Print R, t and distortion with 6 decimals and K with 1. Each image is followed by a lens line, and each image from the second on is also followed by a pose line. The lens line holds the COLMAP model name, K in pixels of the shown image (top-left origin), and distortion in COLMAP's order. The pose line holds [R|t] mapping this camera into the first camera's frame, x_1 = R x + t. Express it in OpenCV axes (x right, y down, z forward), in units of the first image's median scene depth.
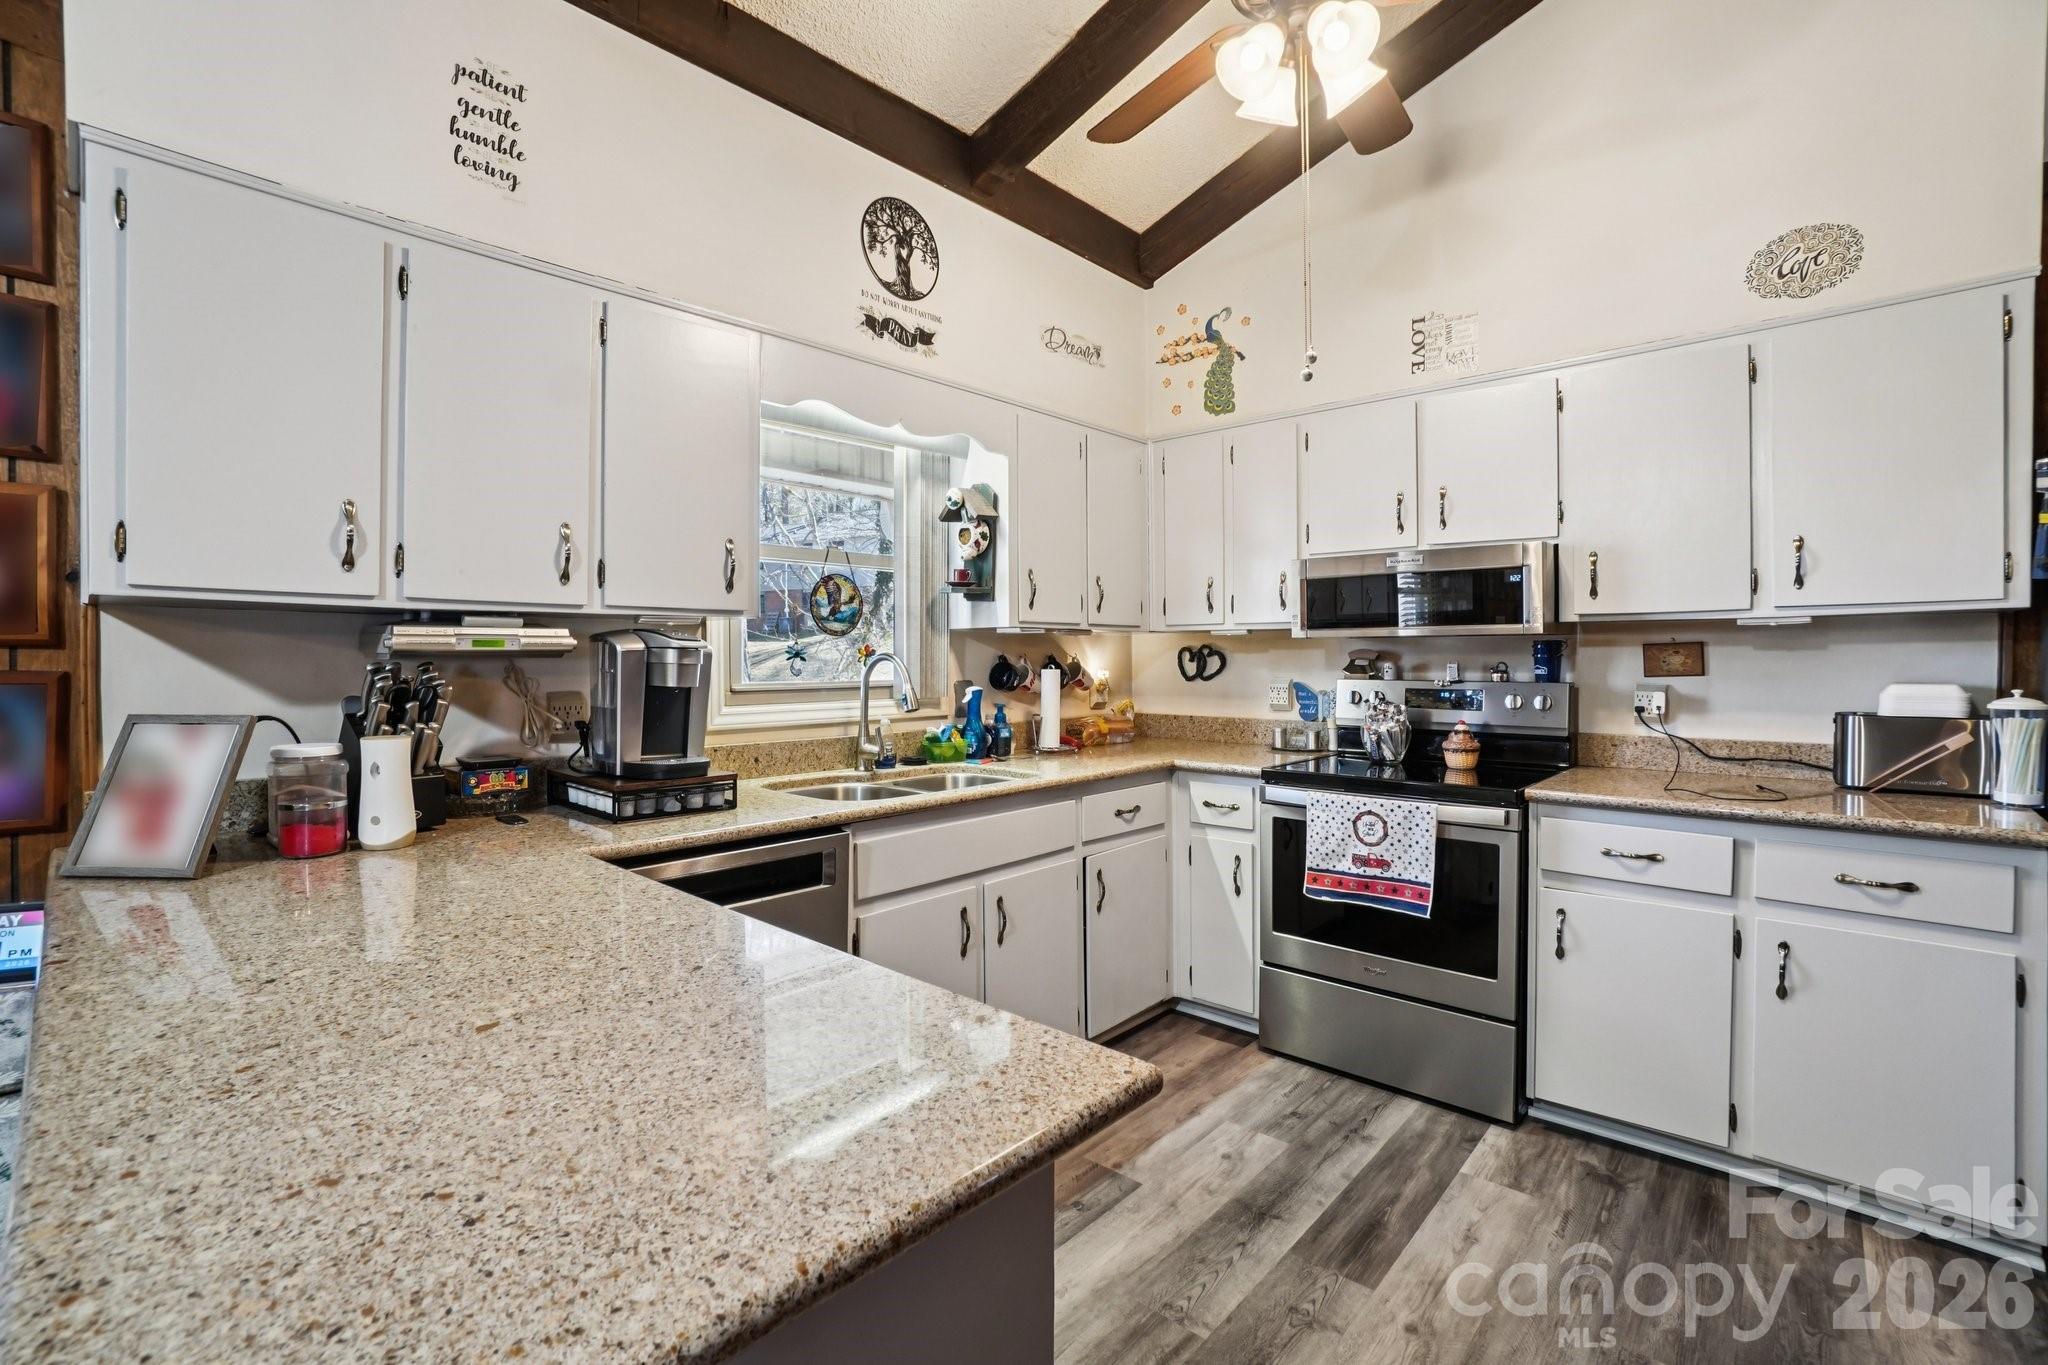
lens RADIAL K [[906.5, 0, 1015.6], [0, 906.5, 664.6], [0, 0, 1]] dist [-0.063925, 0.022588]
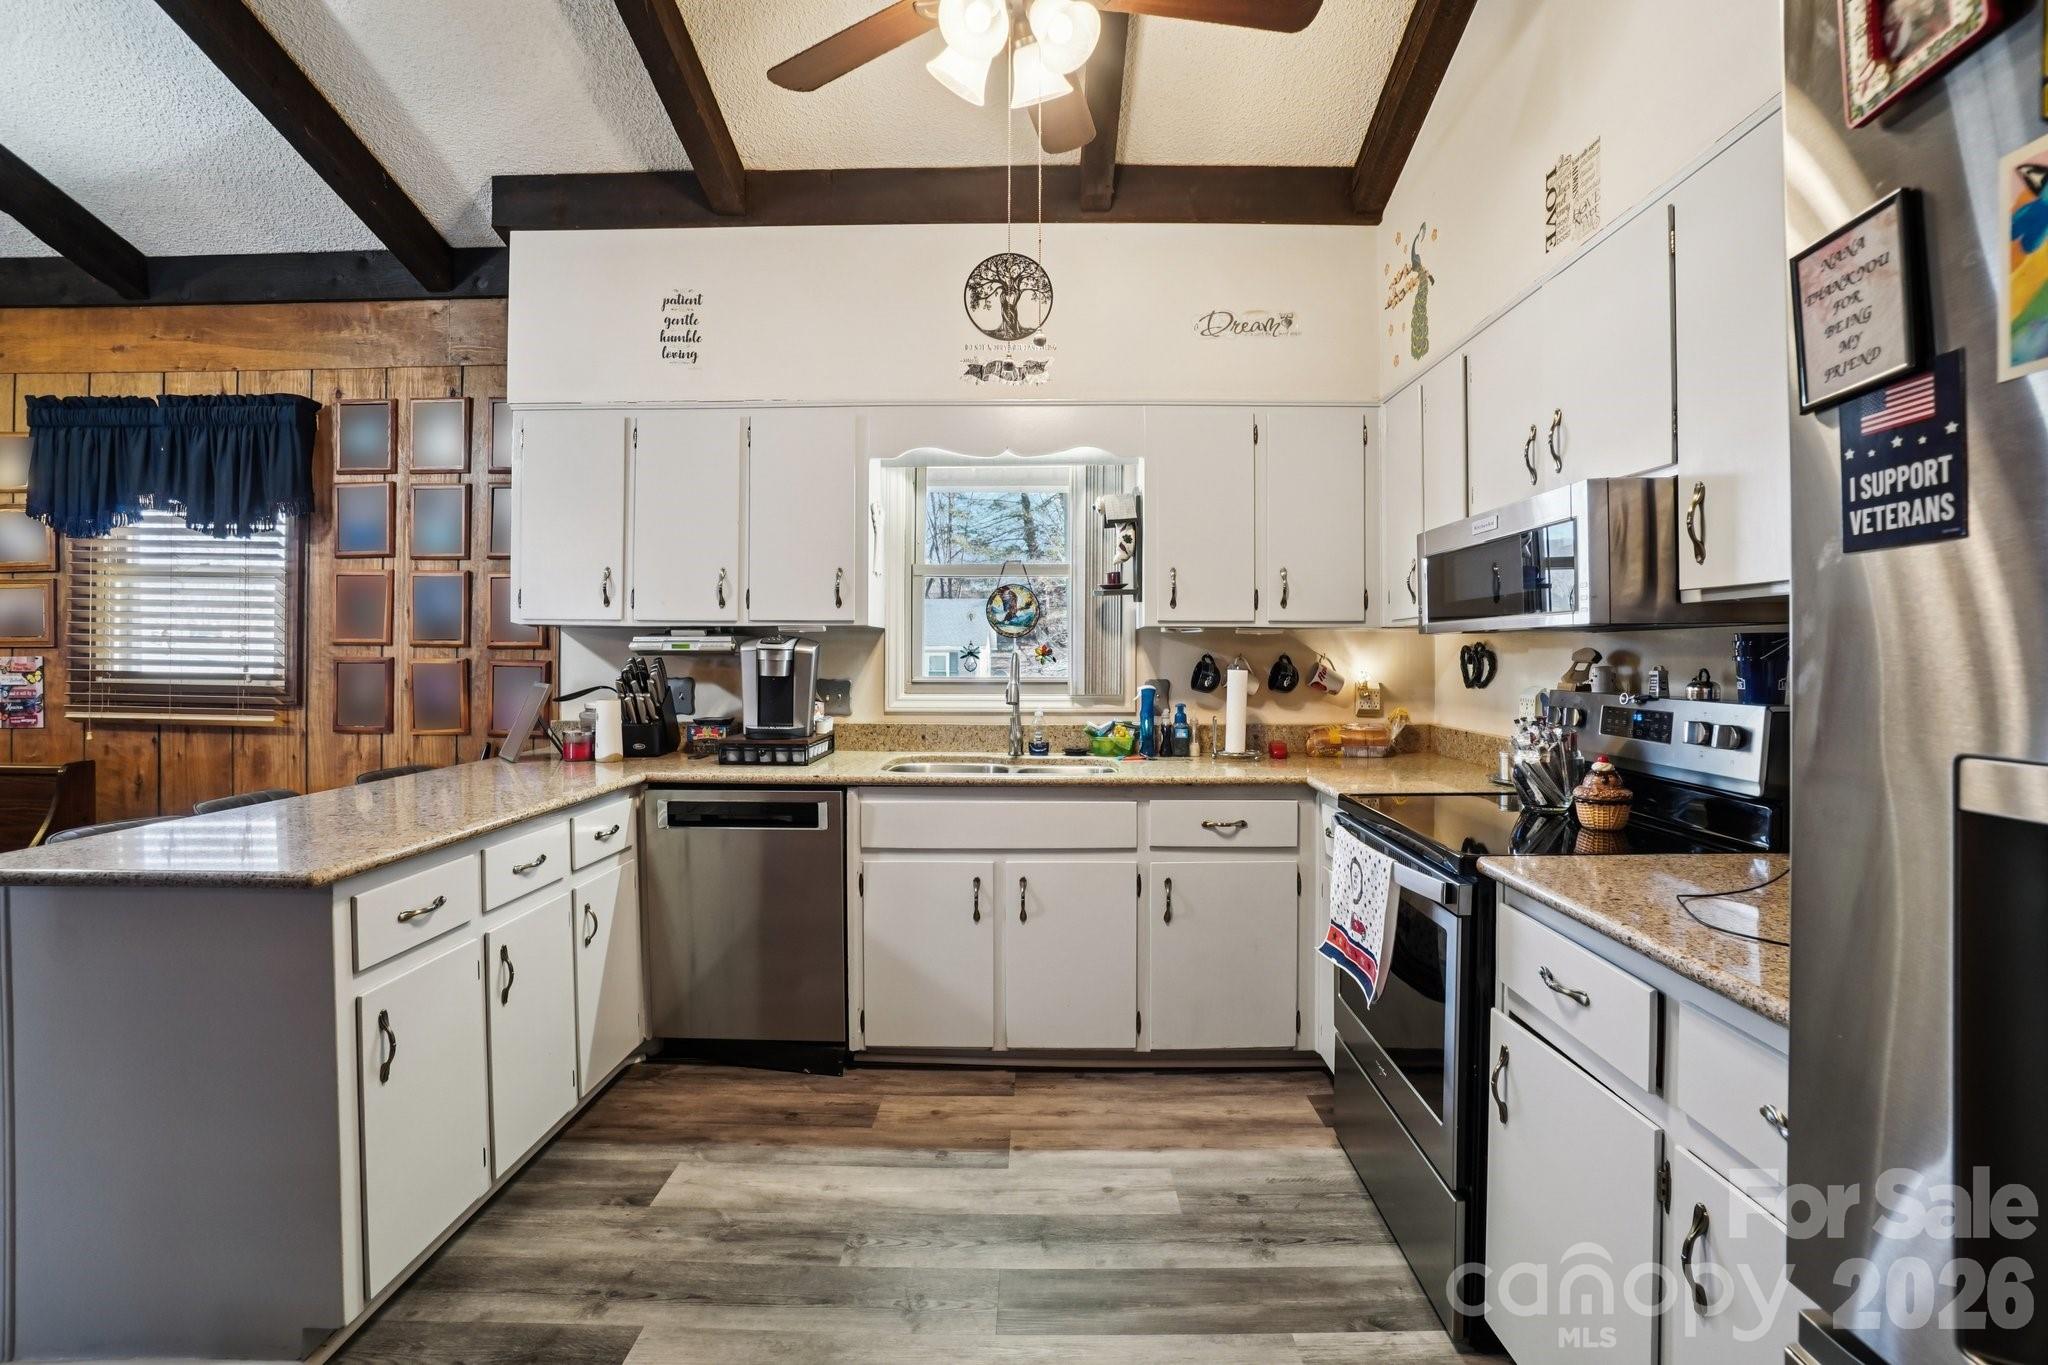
lens RADIAL K [[914.5, 0, 1044.3], [0, 914.5, 661.7], [0, 0, 1]] dist [-0.063824, 0.021637]
pose [[0.671590, 0.009542, -0.740861, 0.730051], [-0.010145, 0.999942, 0.003683, -0.005922], [0.740853, 0.005043, 0.671648, 0.254707]]
